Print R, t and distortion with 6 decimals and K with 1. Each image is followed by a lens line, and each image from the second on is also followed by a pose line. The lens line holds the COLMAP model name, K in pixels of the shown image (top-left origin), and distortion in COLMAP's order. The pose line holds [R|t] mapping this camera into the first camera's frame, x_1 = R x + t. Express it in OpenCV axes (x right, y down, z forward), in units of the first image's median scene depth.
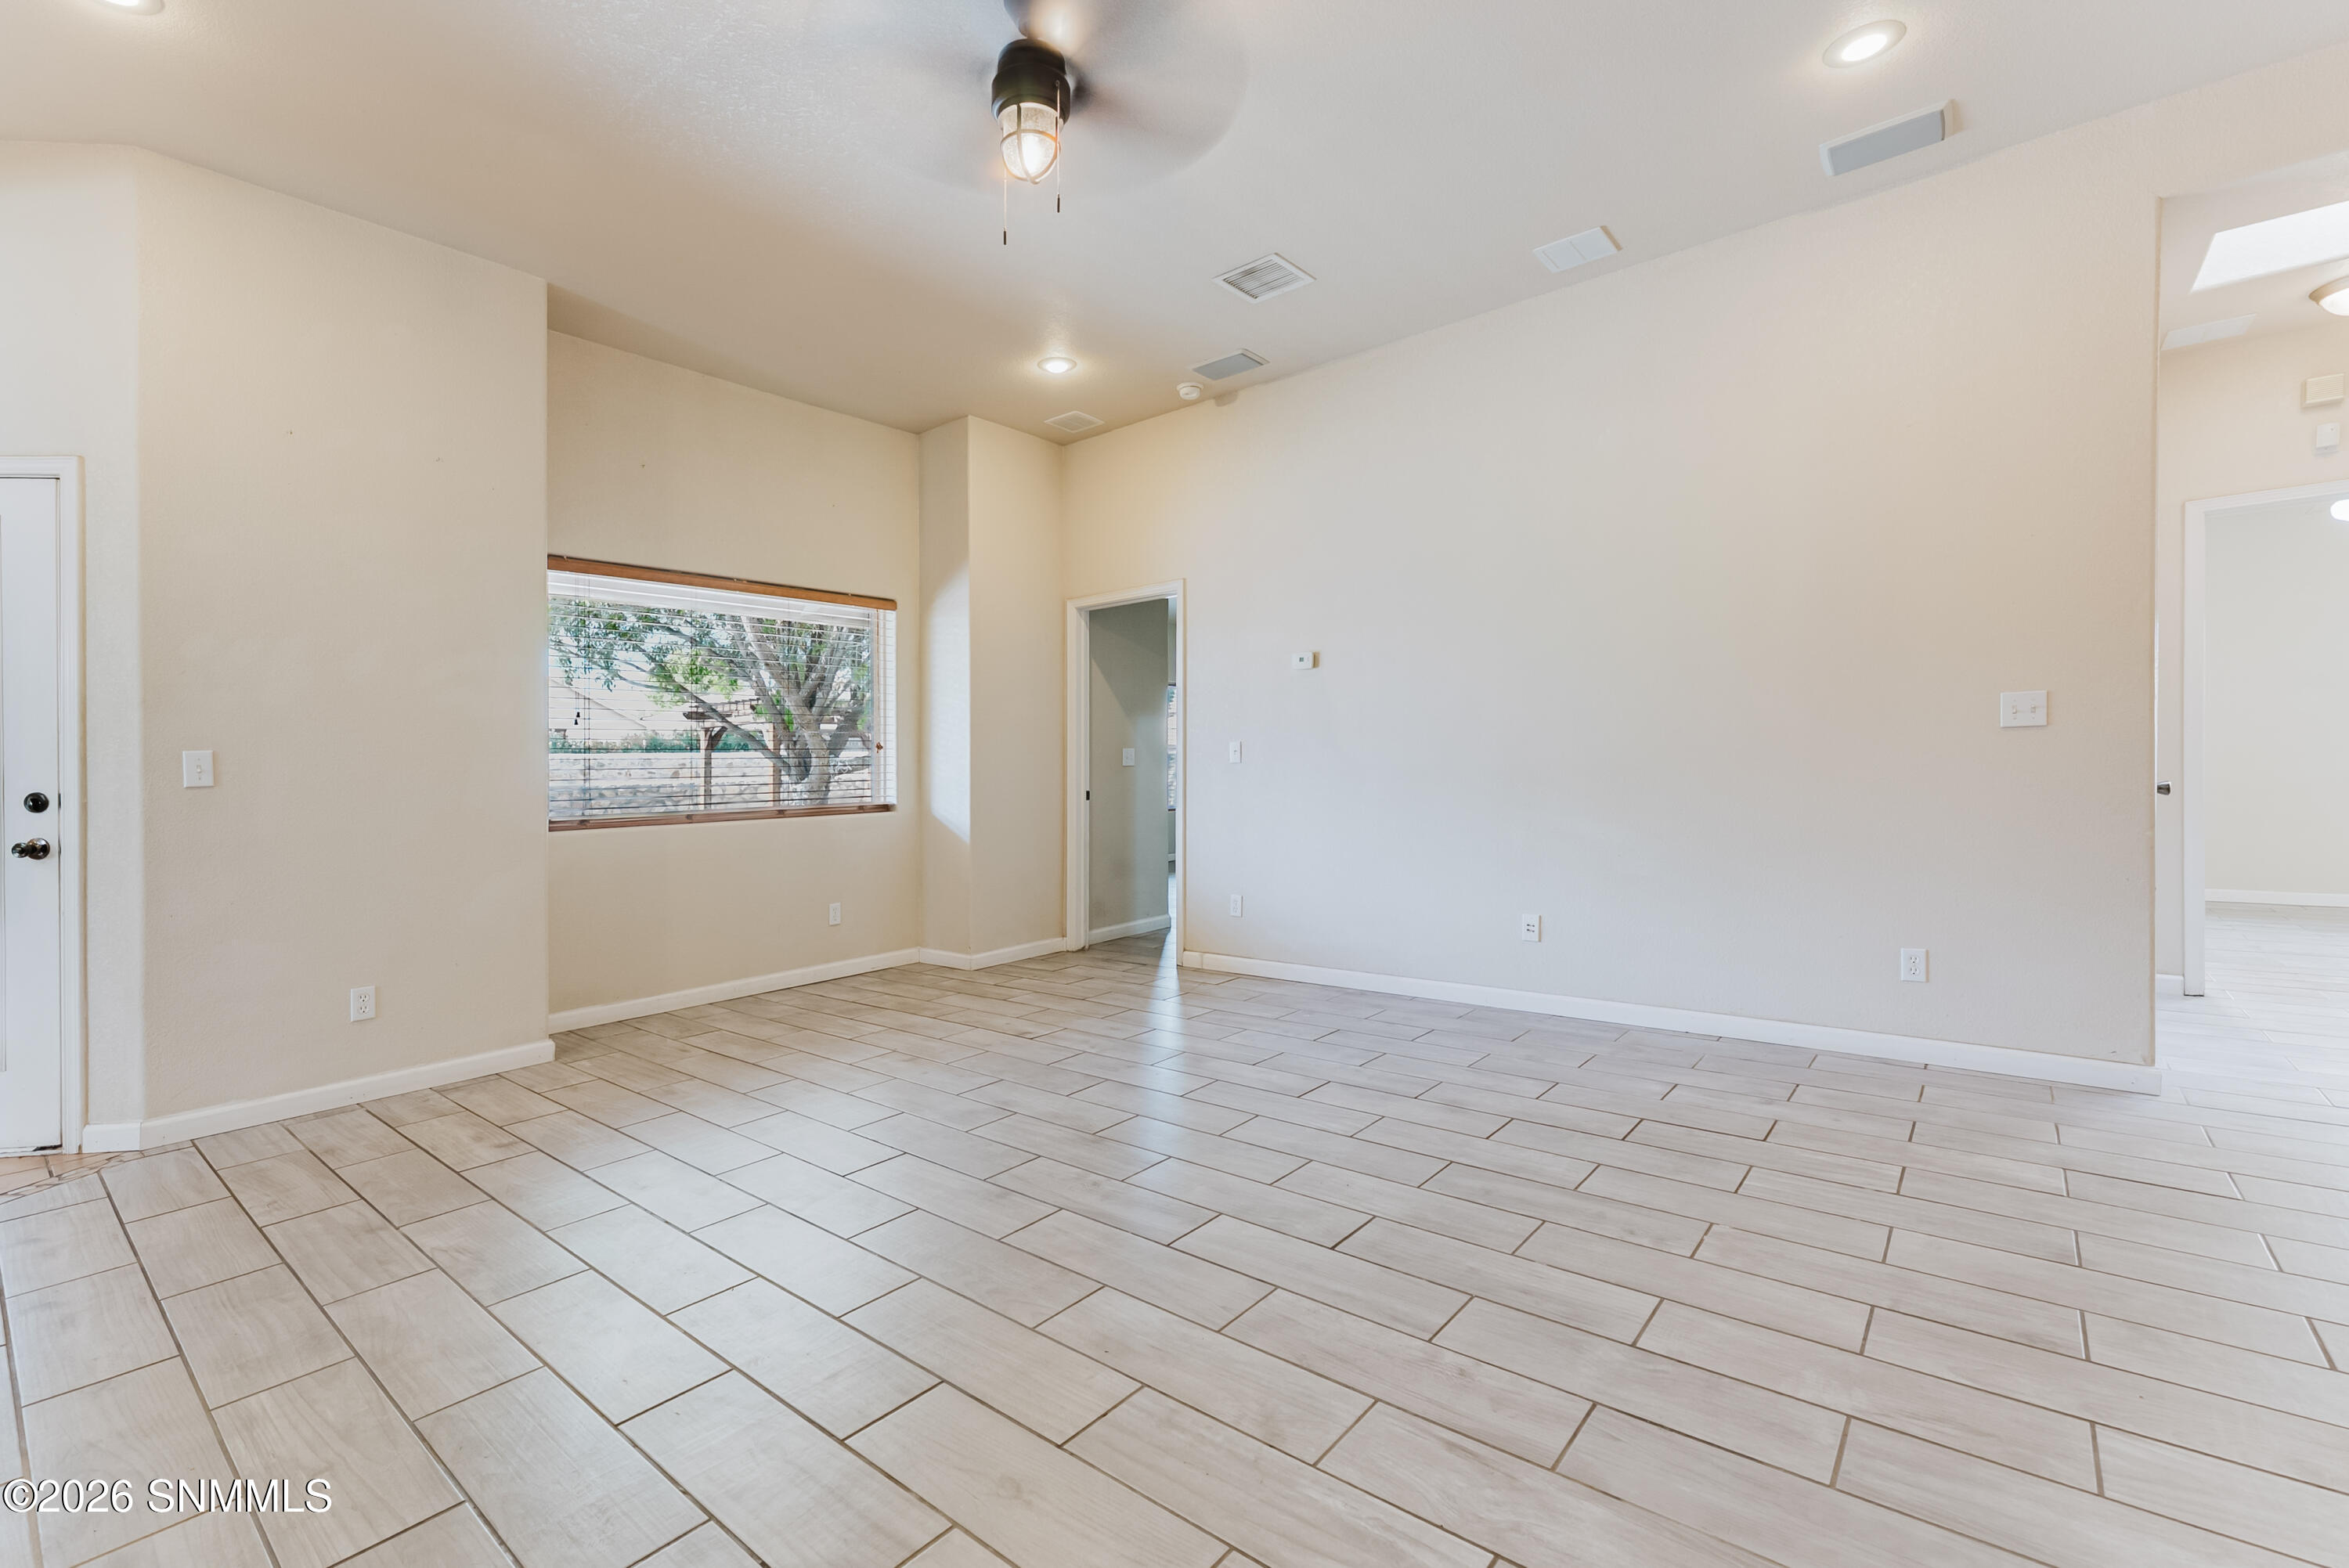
lens RADIAL K [[1016.3, 0, 1154.7], [0, 1016.3, 780.2], [0, 0, 1]] dist [0.001411, -0.001965]
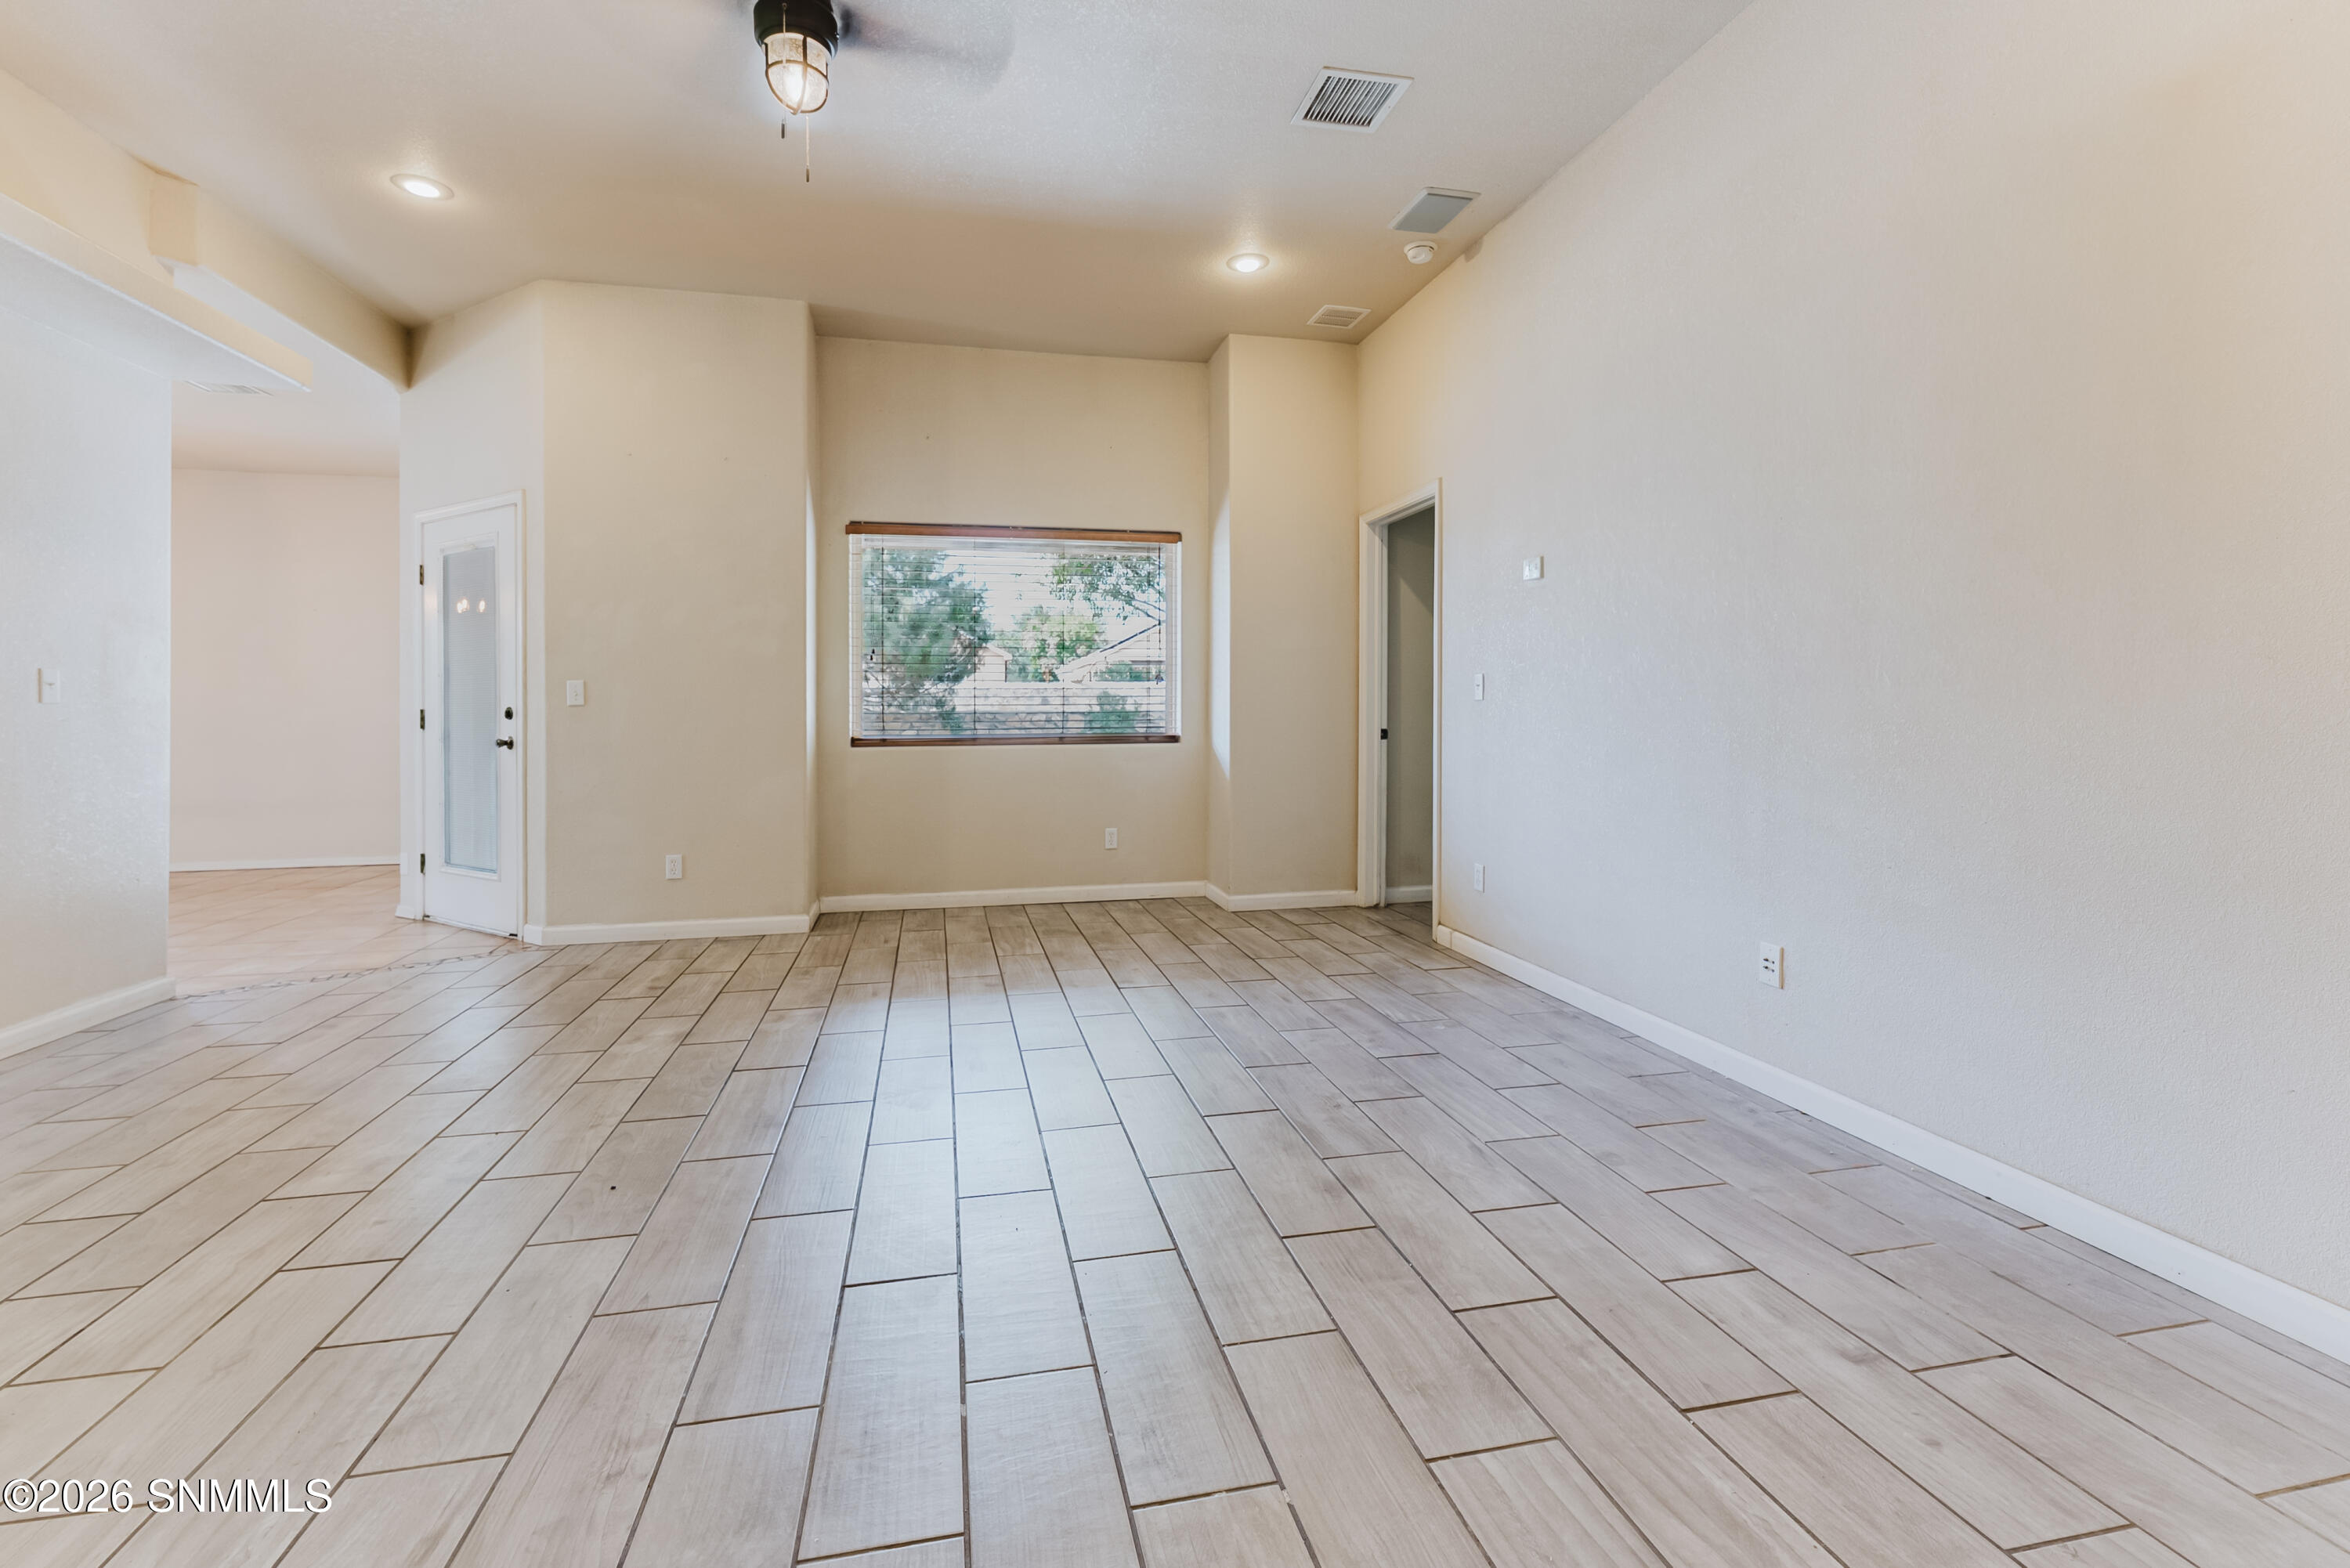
lens RADIAL K [[1016.8, 0, 1170.2], [0, 1016.8, 708.9], [0, 0, 1]] dist [0.001411, -0.001965]
pose [[0.793455, 0.021454, -0.608250, 0.470646], [-0.021998, 0.999736, 0.006566, -0.012776], [0.608231, 0.008171, 0.793718, 0.265651]]
